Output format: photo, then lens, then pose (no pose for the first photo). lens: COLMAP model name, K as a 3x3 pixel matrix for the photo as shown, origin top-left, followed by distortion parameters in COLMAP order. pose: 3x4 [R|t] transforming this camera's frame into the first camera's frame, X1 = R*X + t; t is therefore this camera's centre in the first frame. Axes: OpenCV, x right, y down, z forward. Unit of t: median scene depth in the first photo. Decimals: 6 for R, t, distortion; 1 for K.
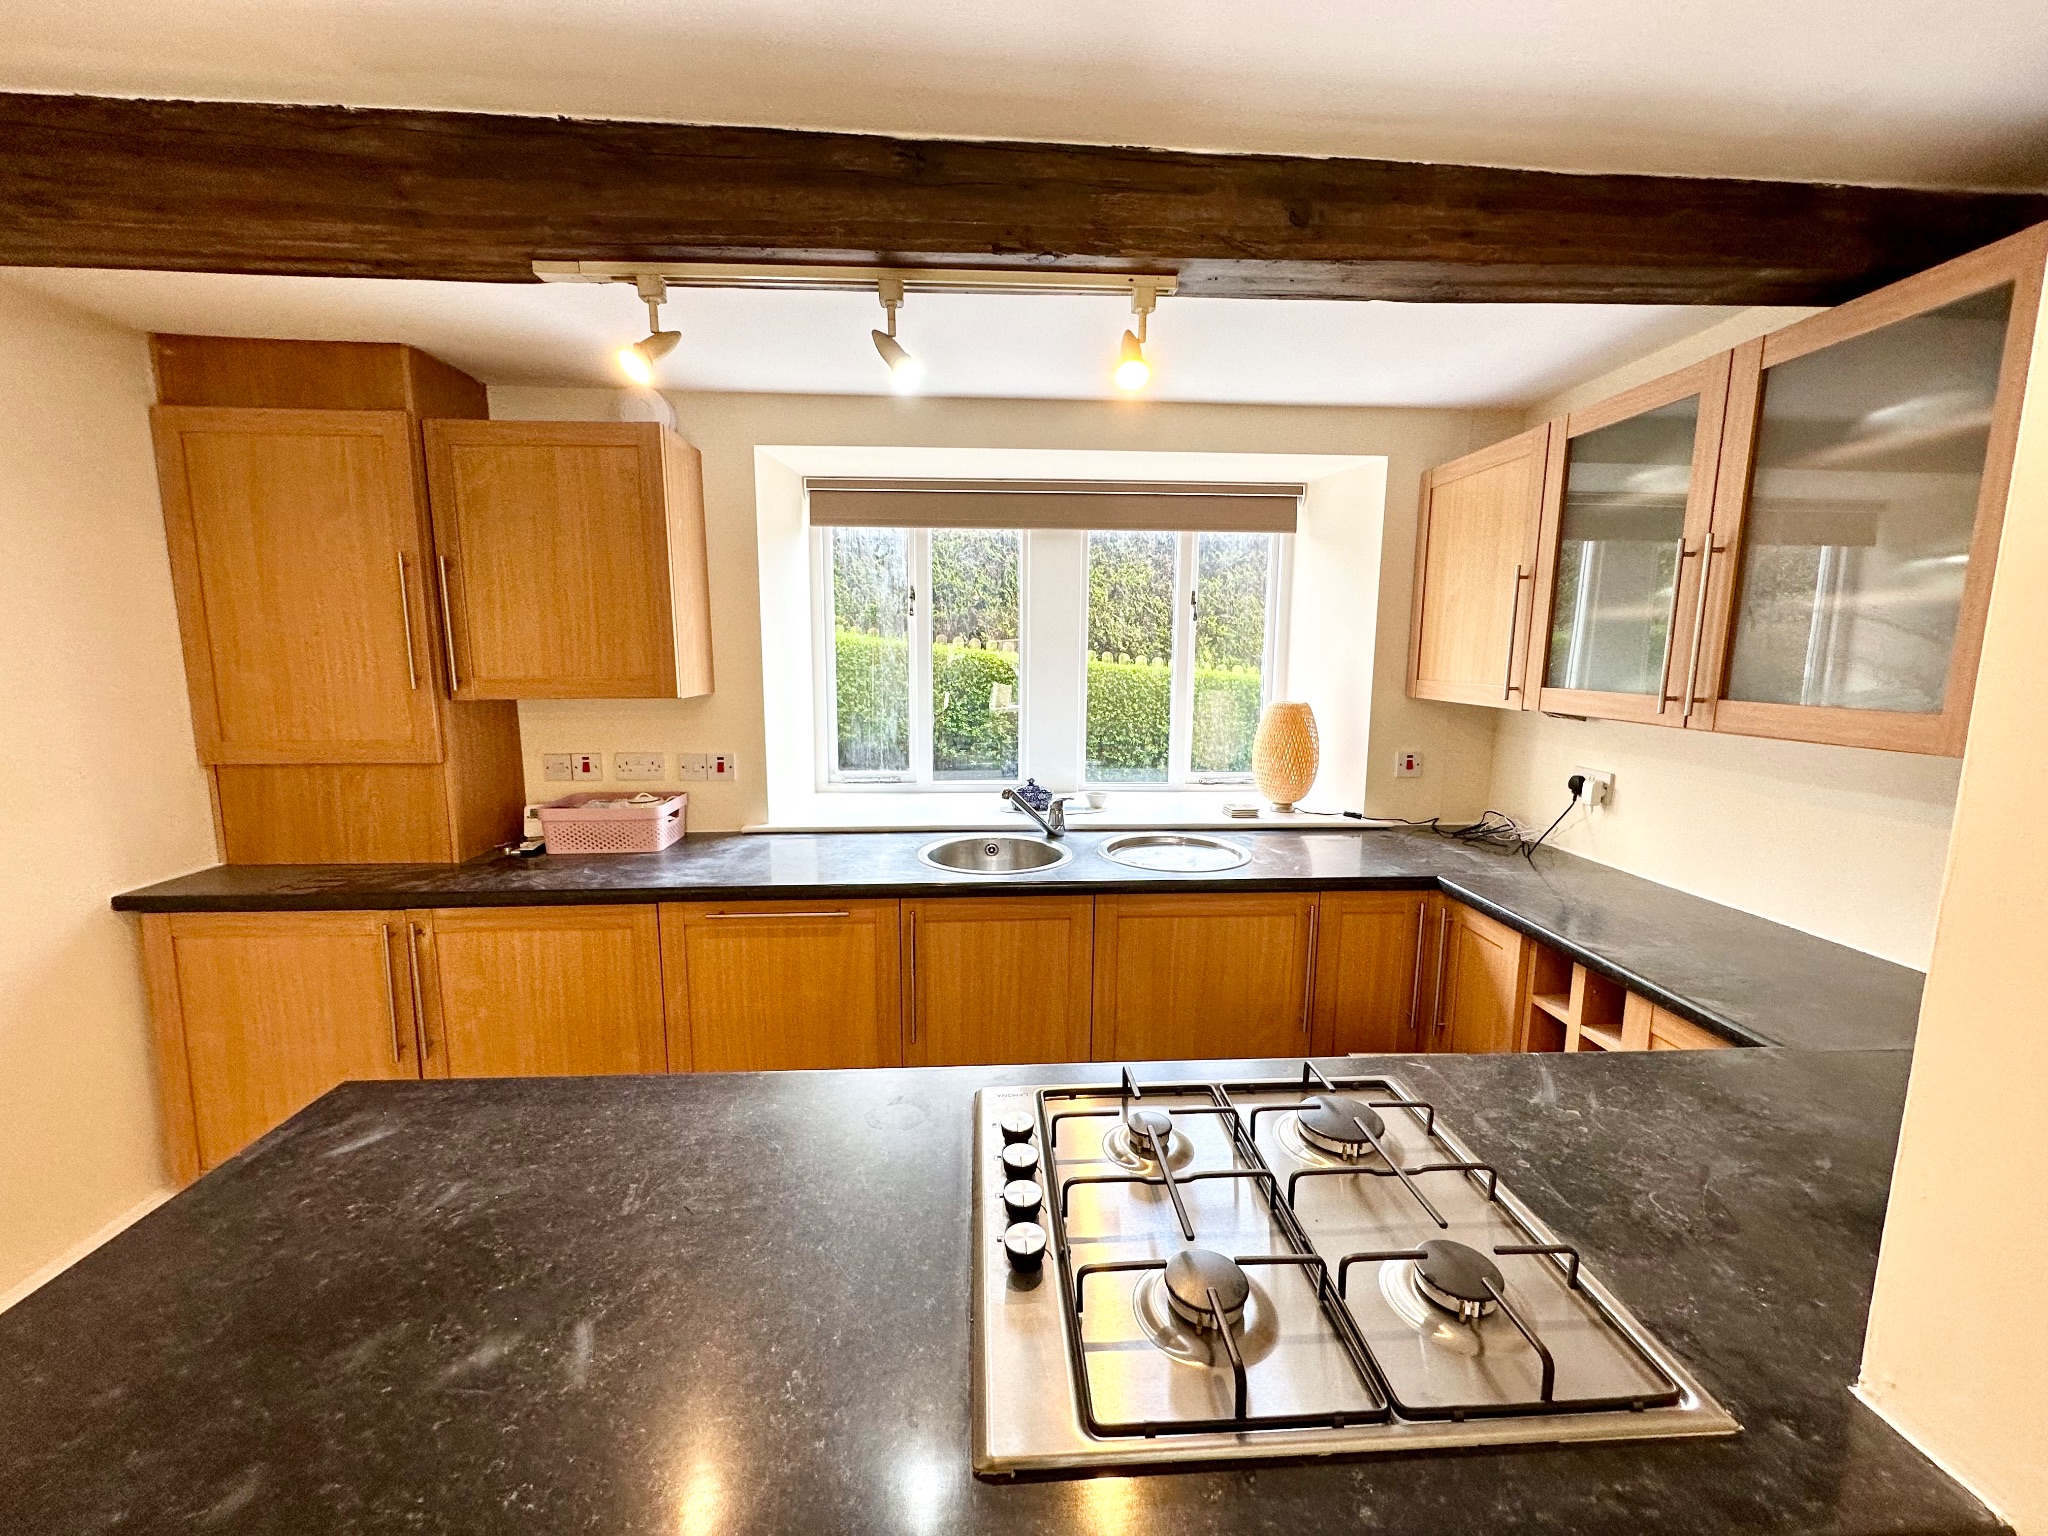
lens RADIAL K [[810.0, 0, 1030.3], [0, 810.0, 765.0], [0, 0, 1]] dist [-0.007333, 0.000252]
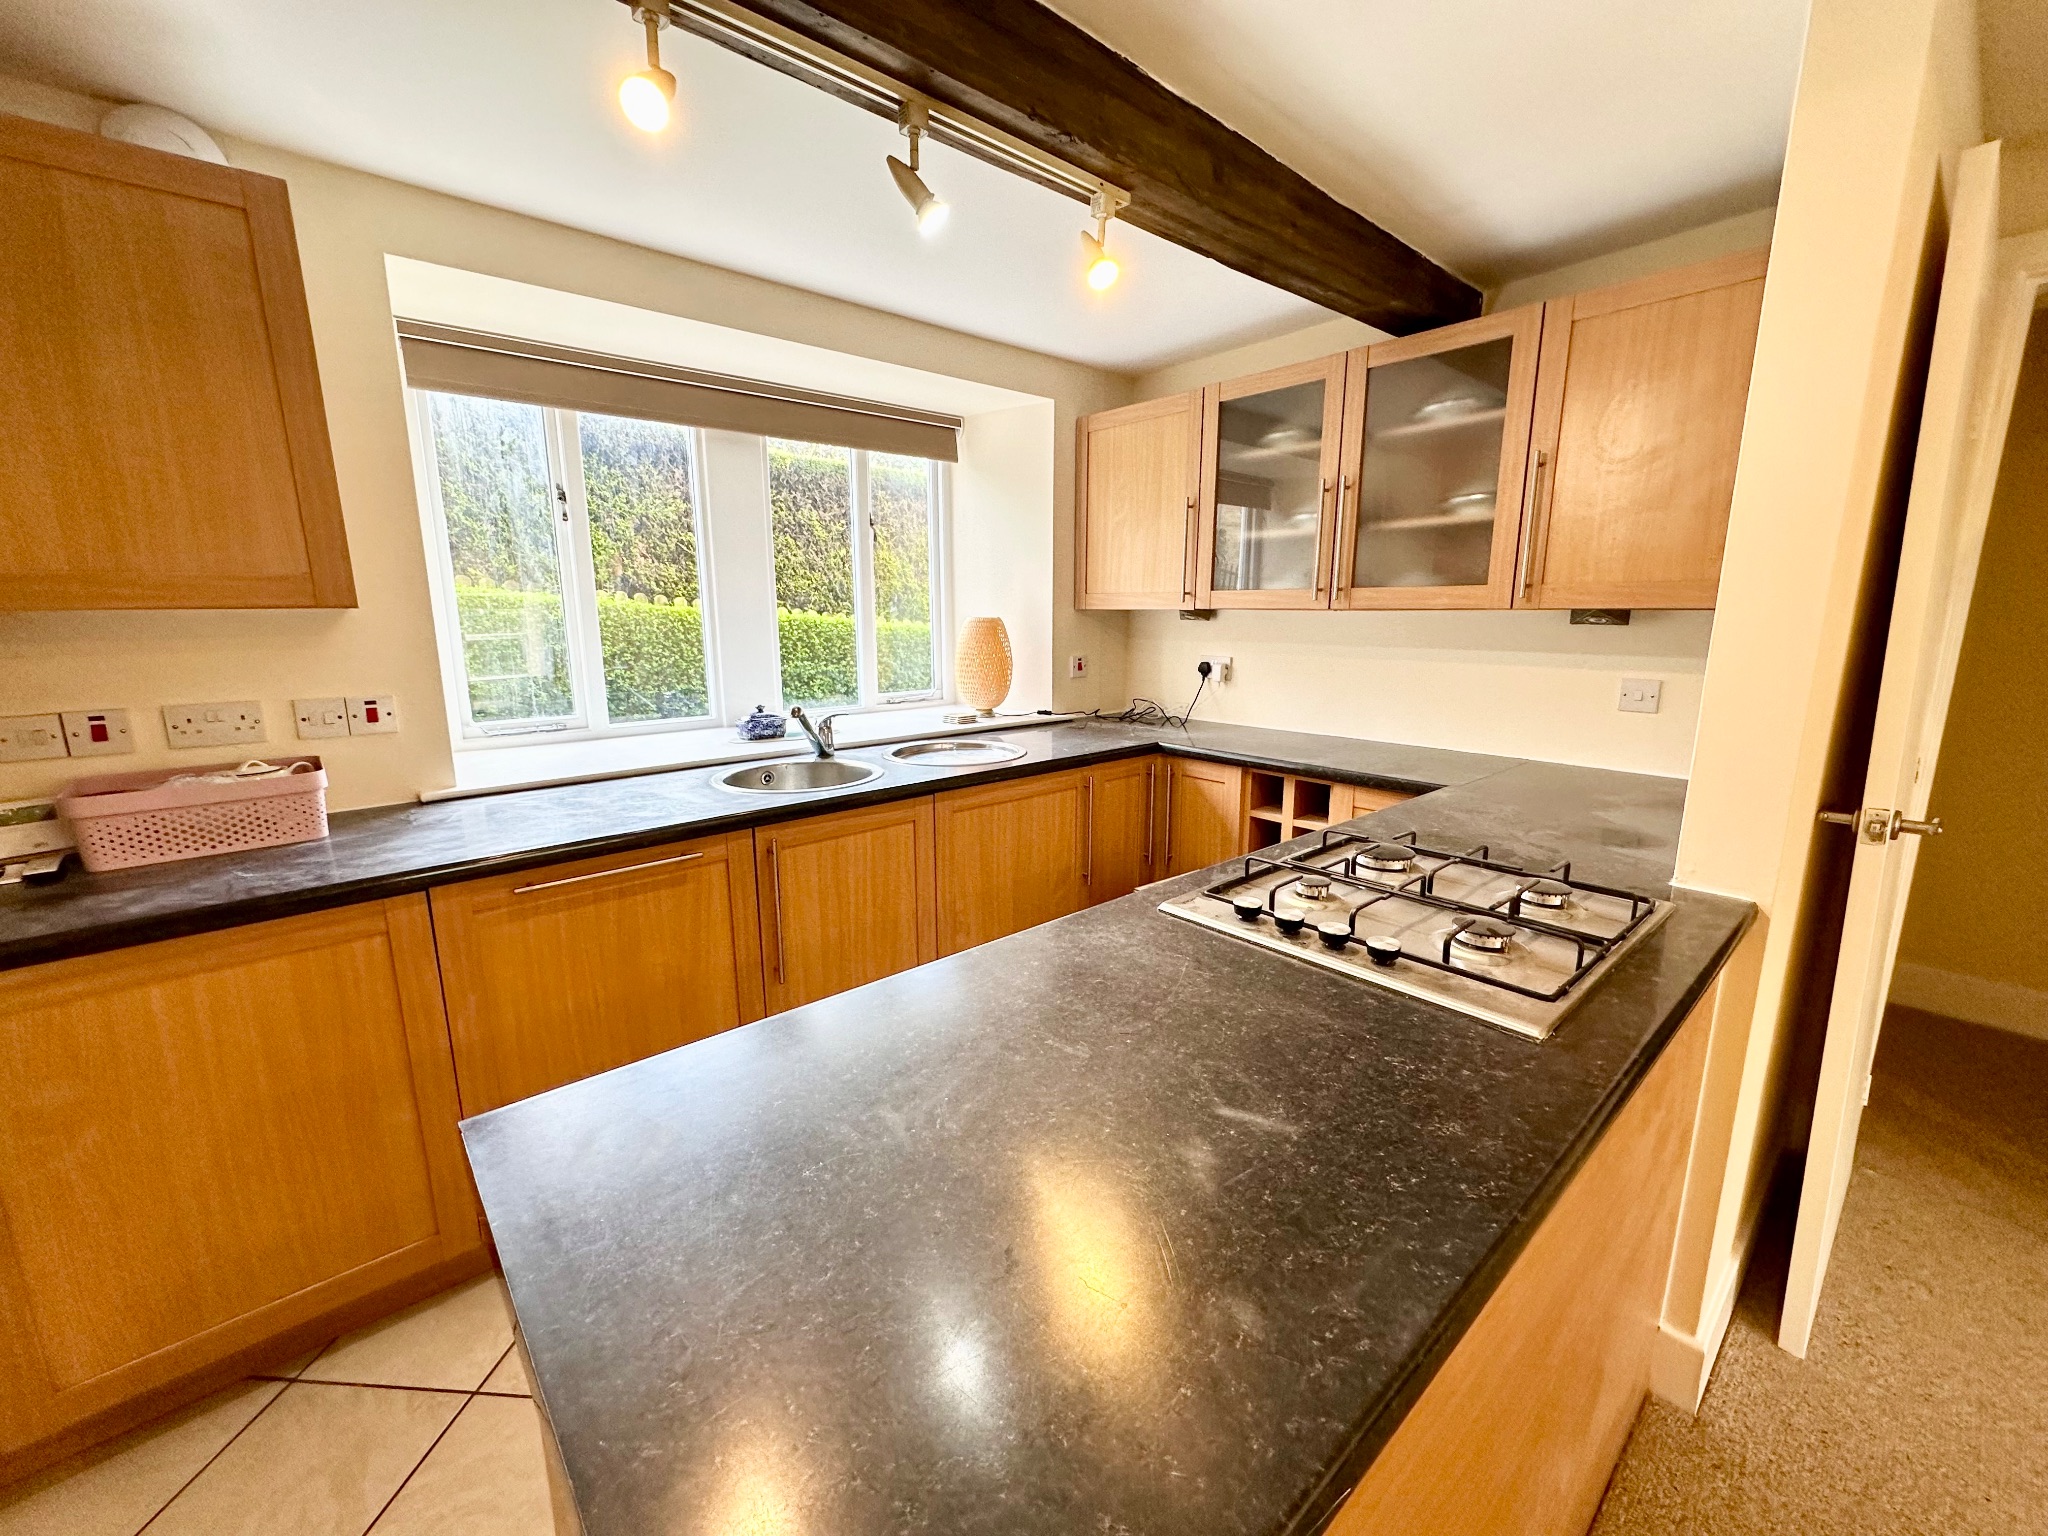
lens RADIAL K [[810.0, 0, 1030.3], [0, 810.0, 765.0], [0, 0, 1]] dist [-0.007333, 0.000252]
pose [[0.792085, -0.124020, 0.597680, -0.398613], [0.092556, 0.992223, 0.083226, 0.046043], [-0.603353, -0.010603, 0.797403, 0.100354]]
